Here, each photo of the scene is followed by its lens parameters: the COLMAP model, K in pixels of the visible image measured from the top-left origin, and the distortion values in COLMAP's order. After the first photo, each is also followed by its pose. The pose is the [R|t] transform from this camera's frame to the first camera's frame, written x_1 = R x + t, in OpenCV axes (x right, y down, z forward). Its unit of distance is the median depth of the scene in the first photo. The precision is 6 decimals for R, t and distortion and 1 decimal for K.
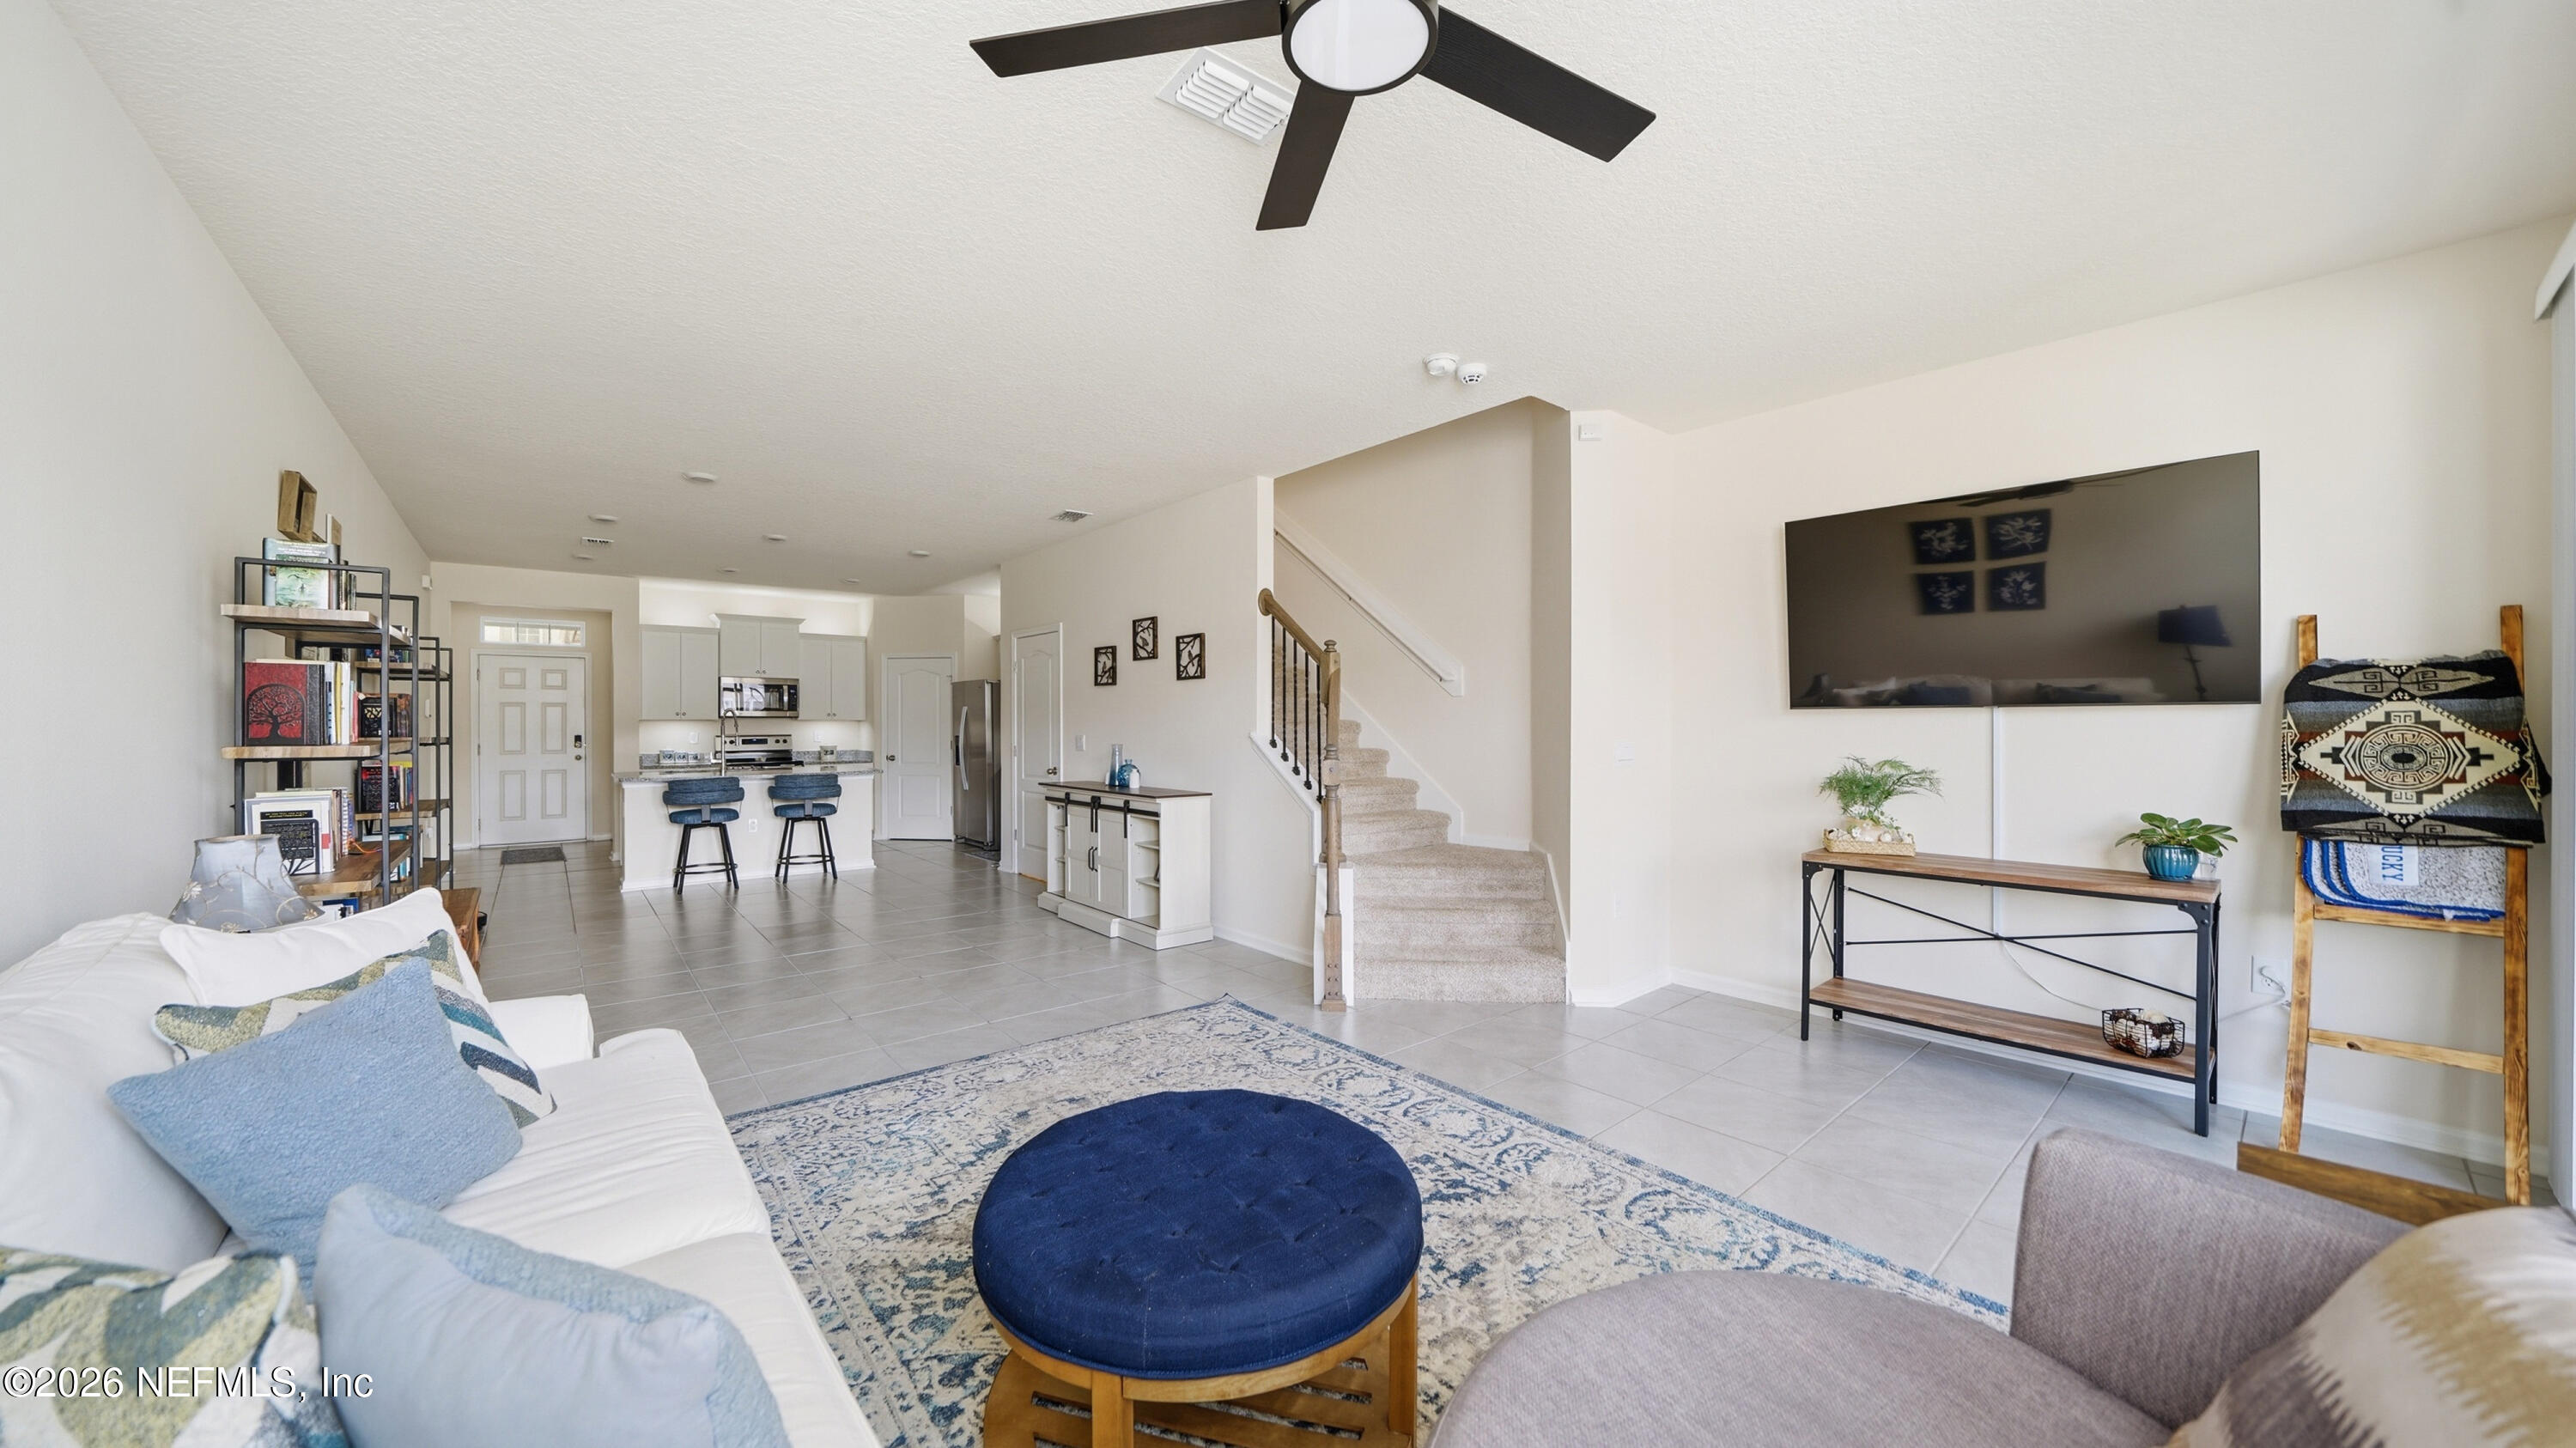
lens RADIAL K [[893.6, 0, 1278.5], [0, 893.6, 724.5], [0, 0, 1]] dist [-0.022432, 0.000779]
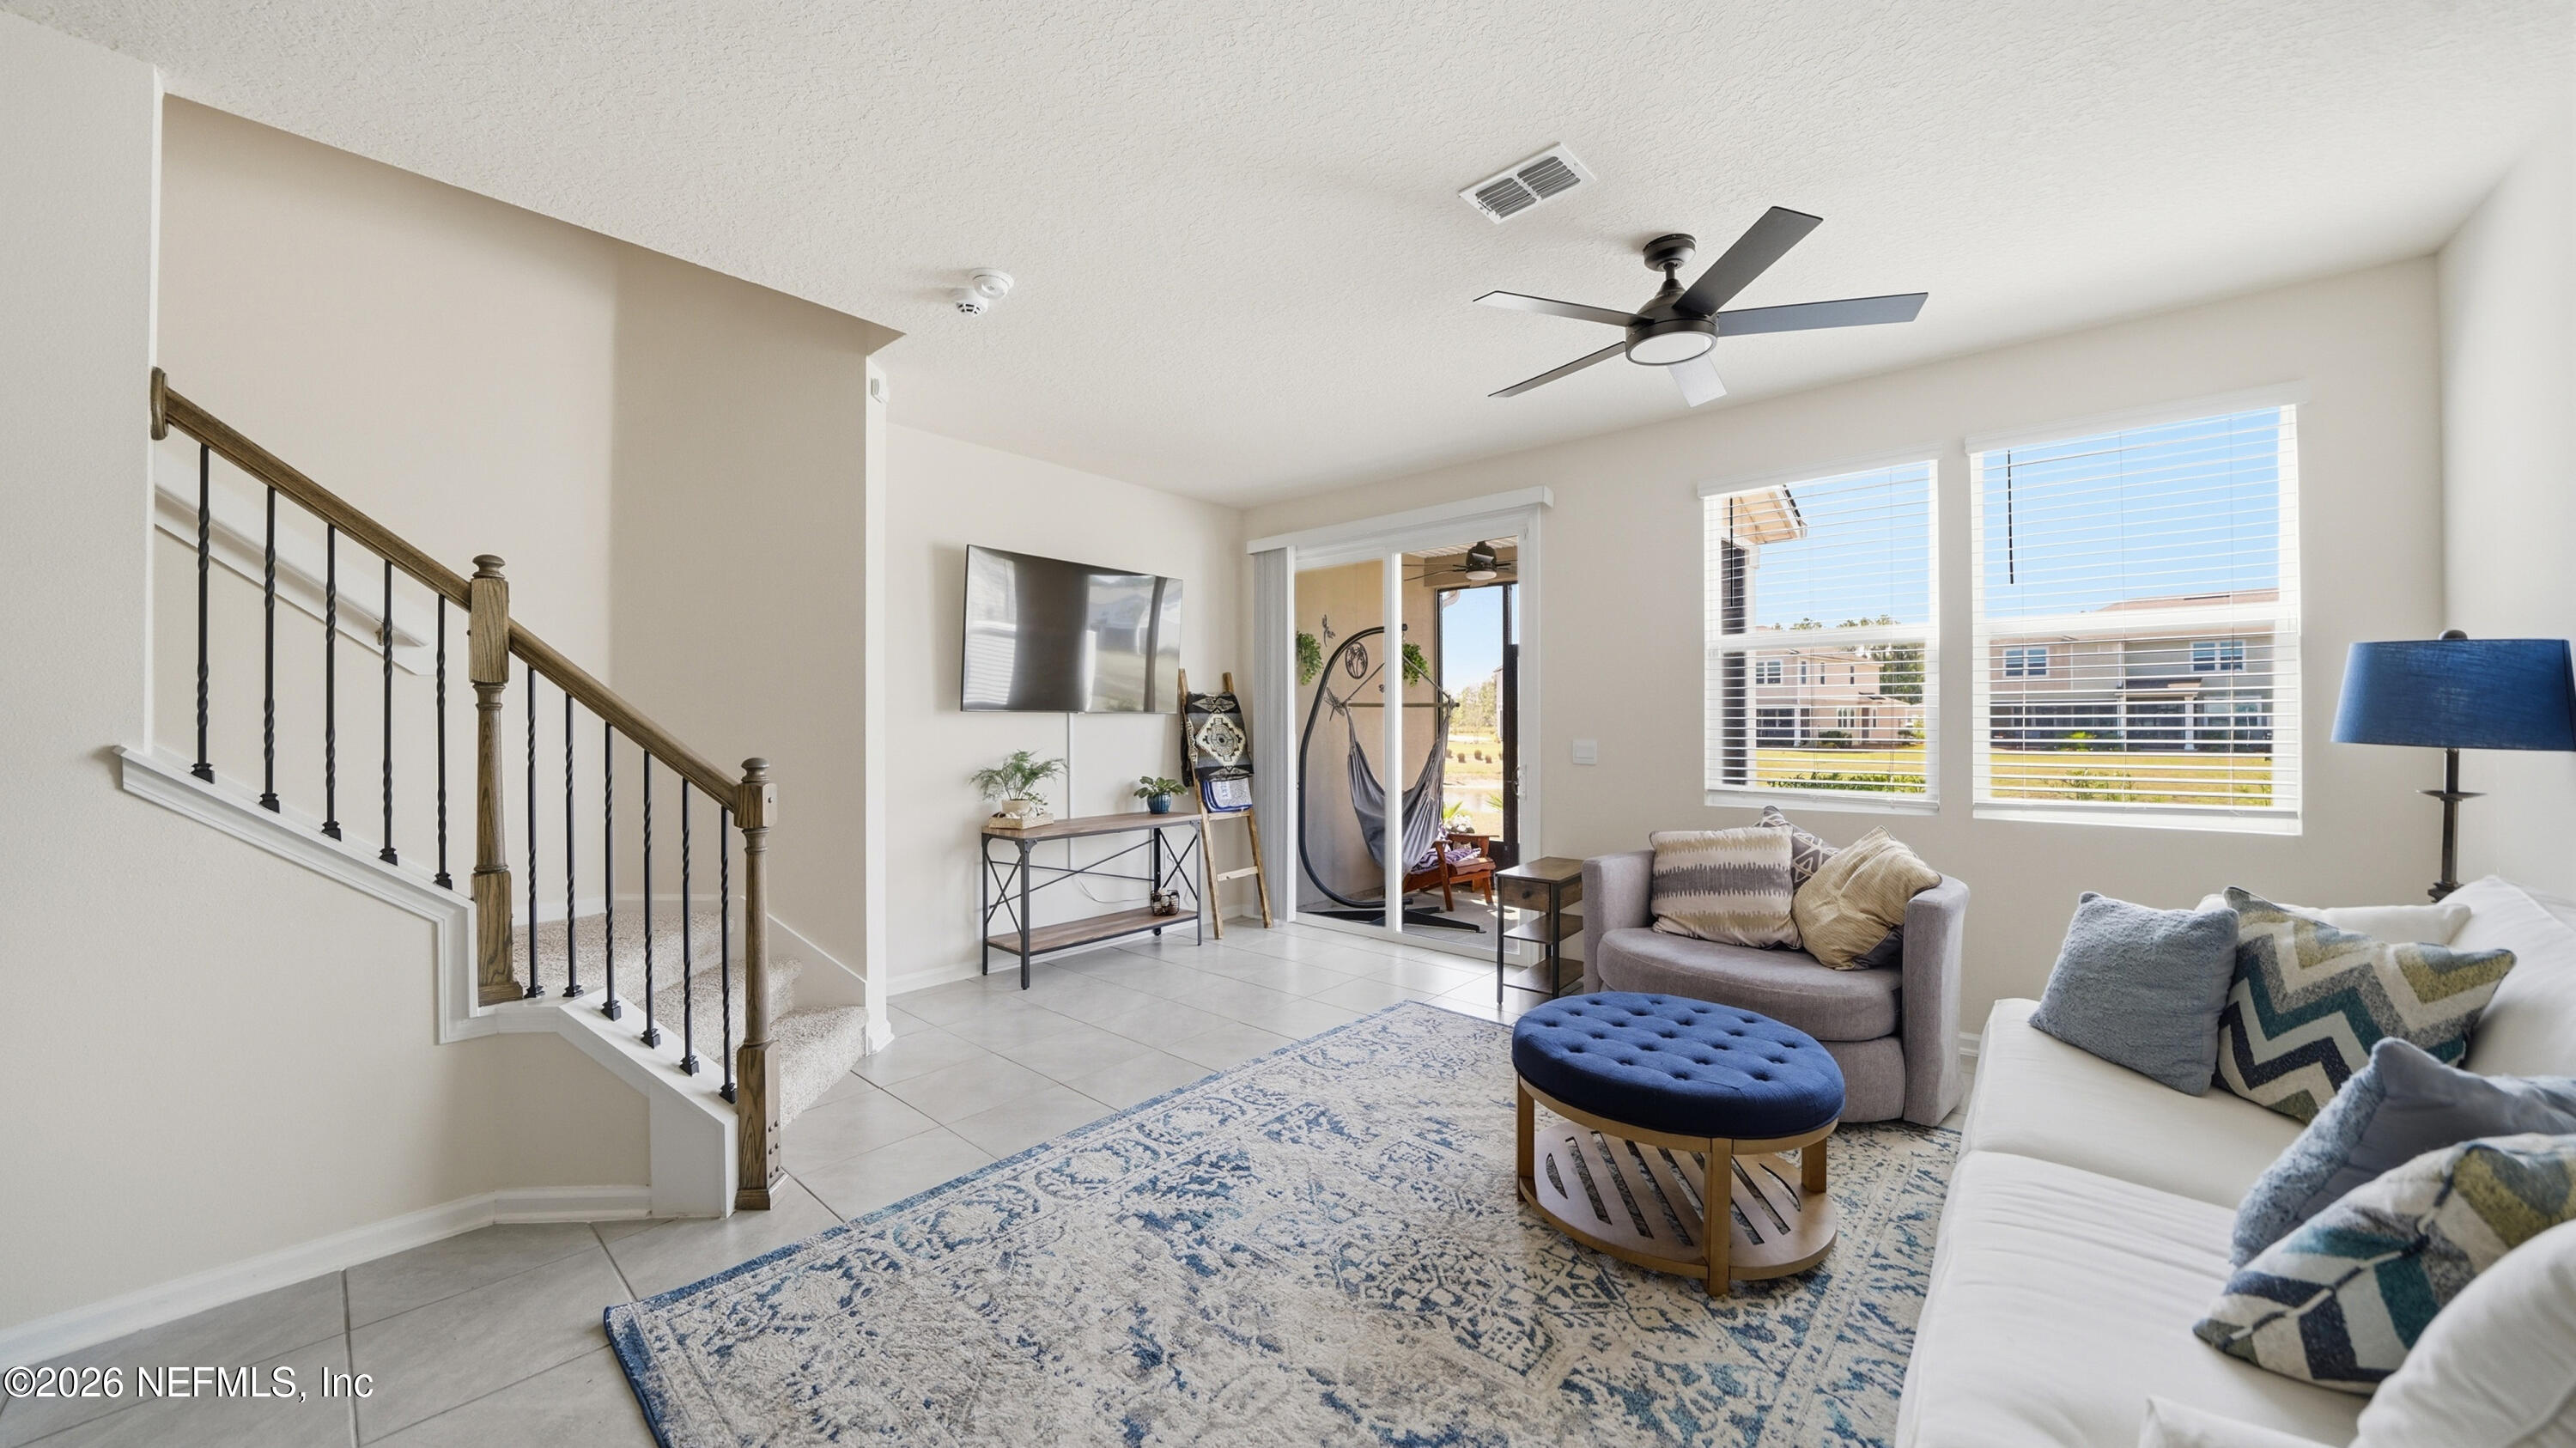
lens RADIAL K [[893.6, 0, 1278.7], [0, 893.6, 725.3], [0, 0, 1]] dist [-0.022432, 0.000779]
pose [[-0.148614, -0.000089, 0.988895, -0.709794], [0.002353, 0.999997, 0.000444, 0.001333], [-0.988892, 0.002392, -0.148613, 0.923350]]
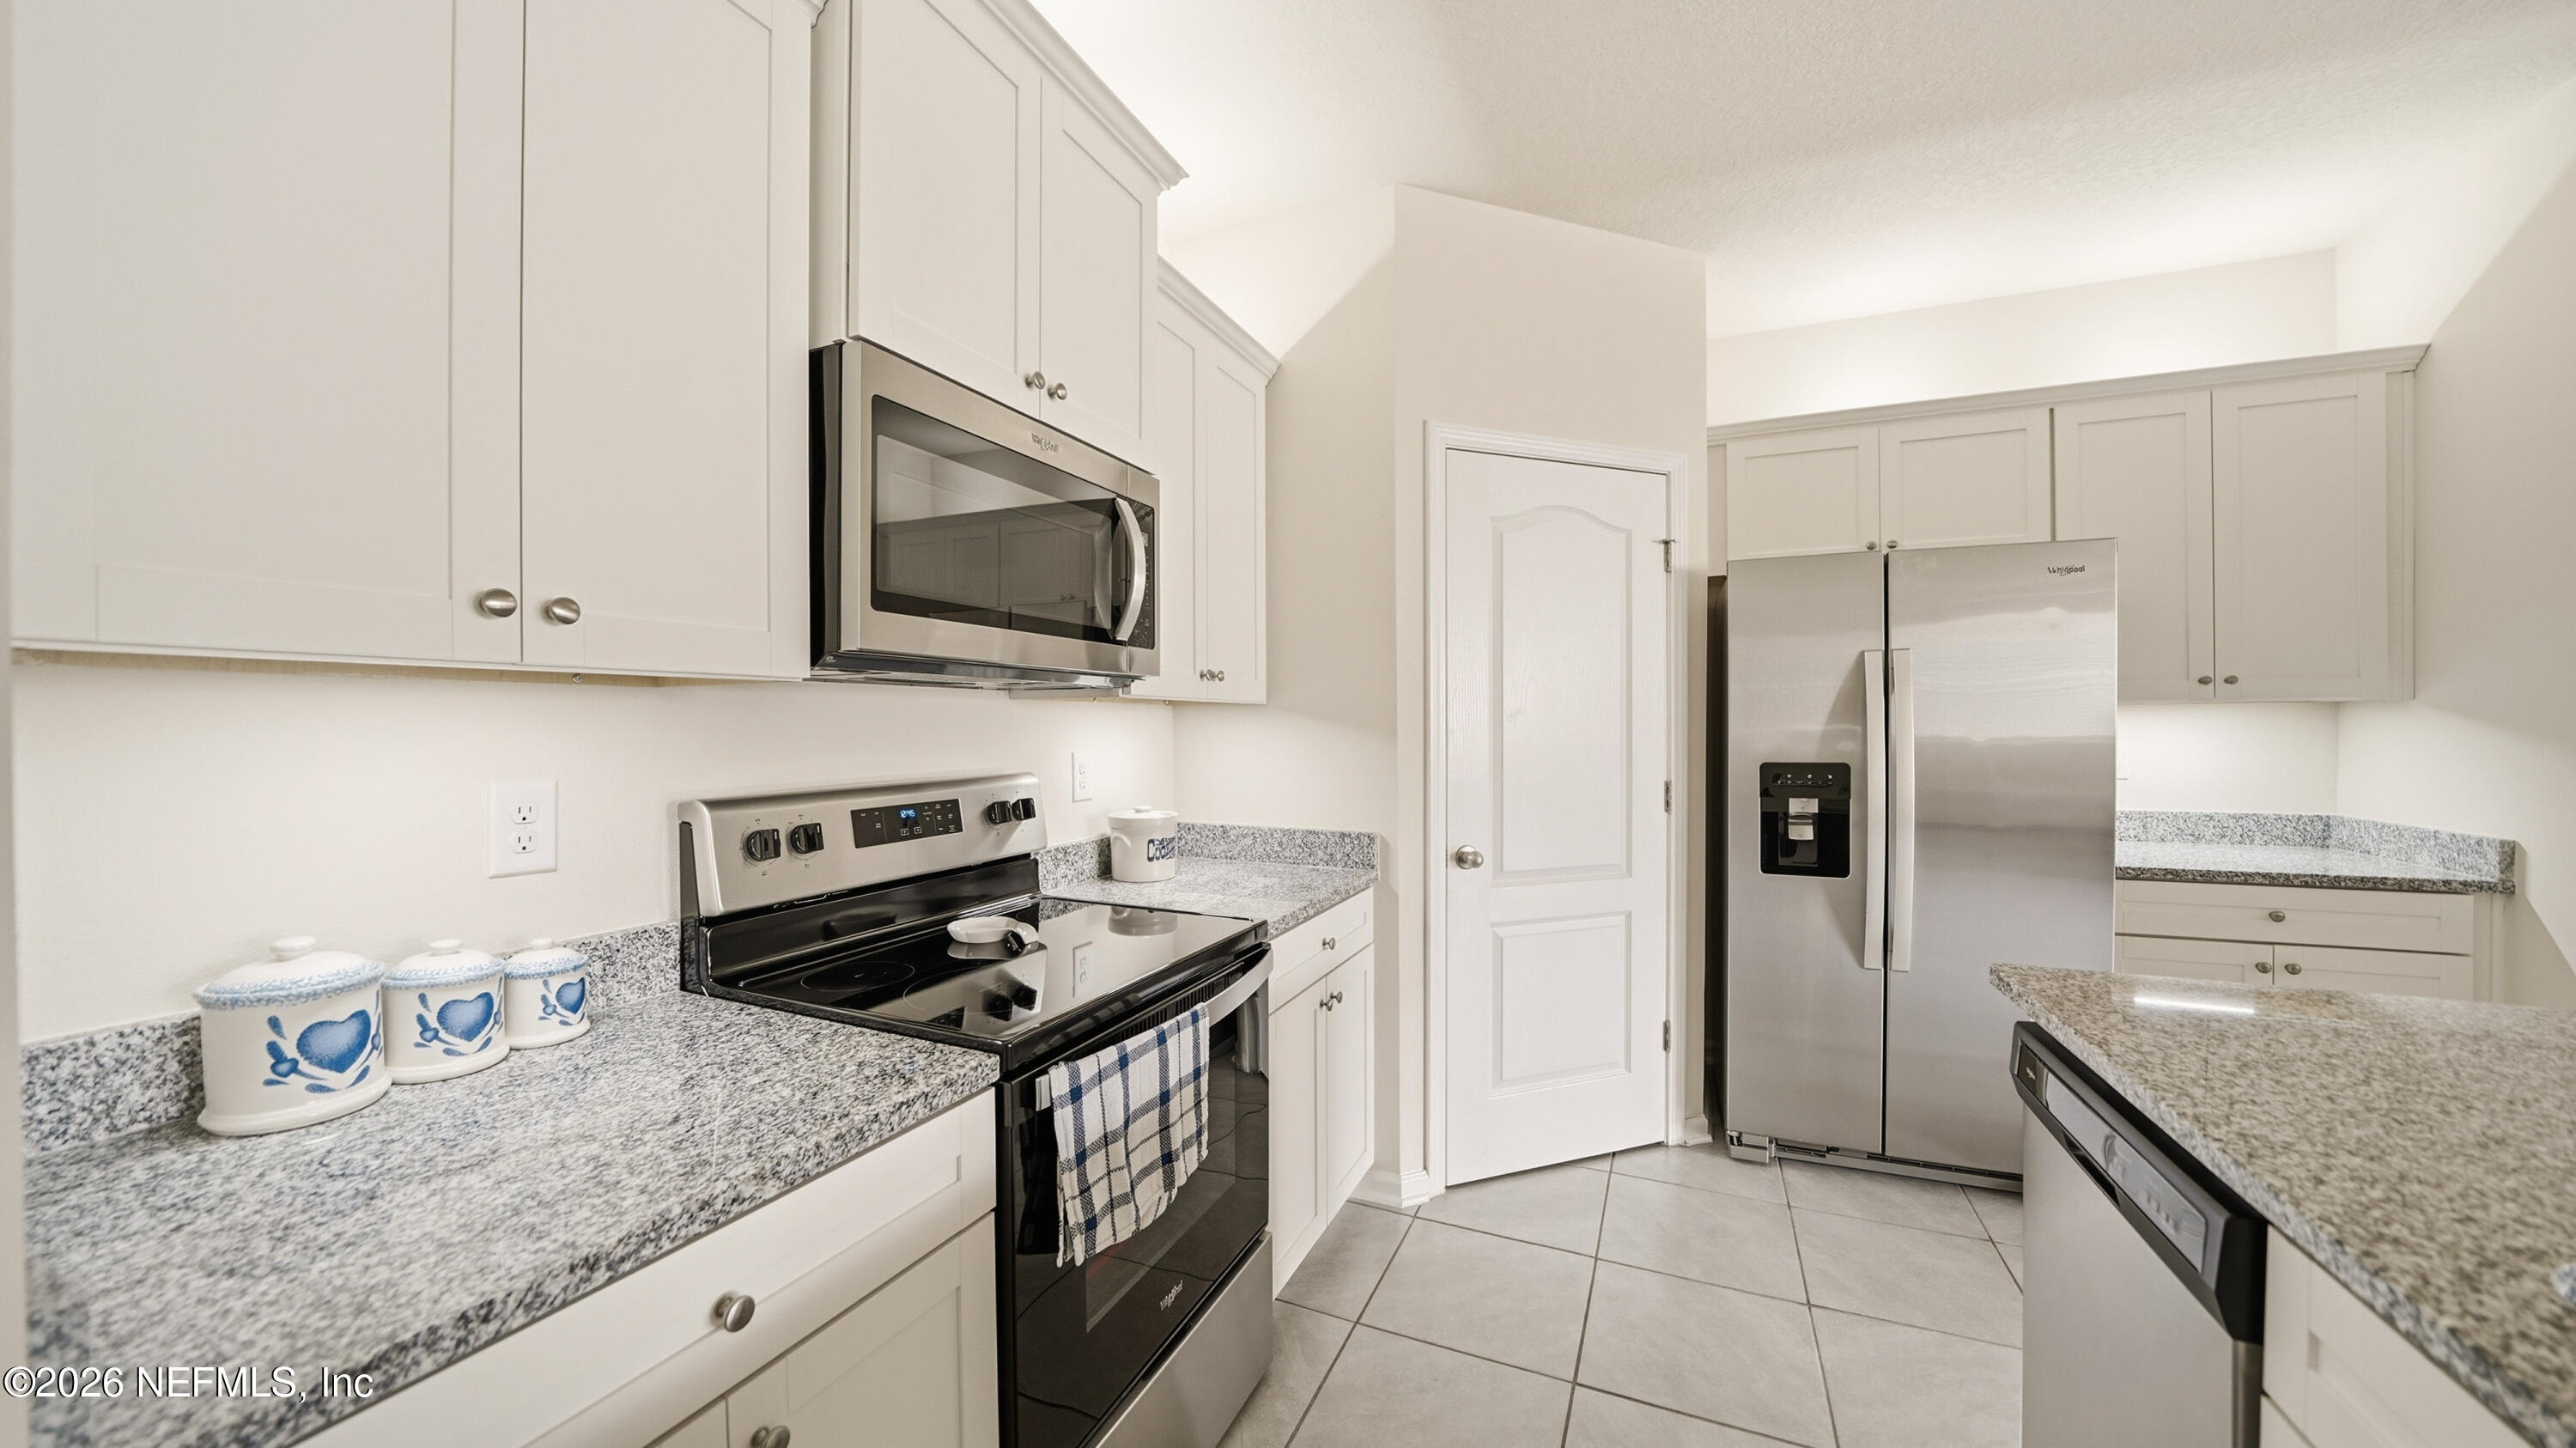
lens RADIAL K [[893.6, 0, 1282.0], [0, 893.6, 731.7], [0, 0, 1]] dist [-0.022432, 0.000779]
pose [[0.898934, -0.004304, 0.438062, -1.791863], [0.002403, 0.999985, 0.004893, 0.004264], [-0.438077, -0.003346, 0.898931, 2.441655]]
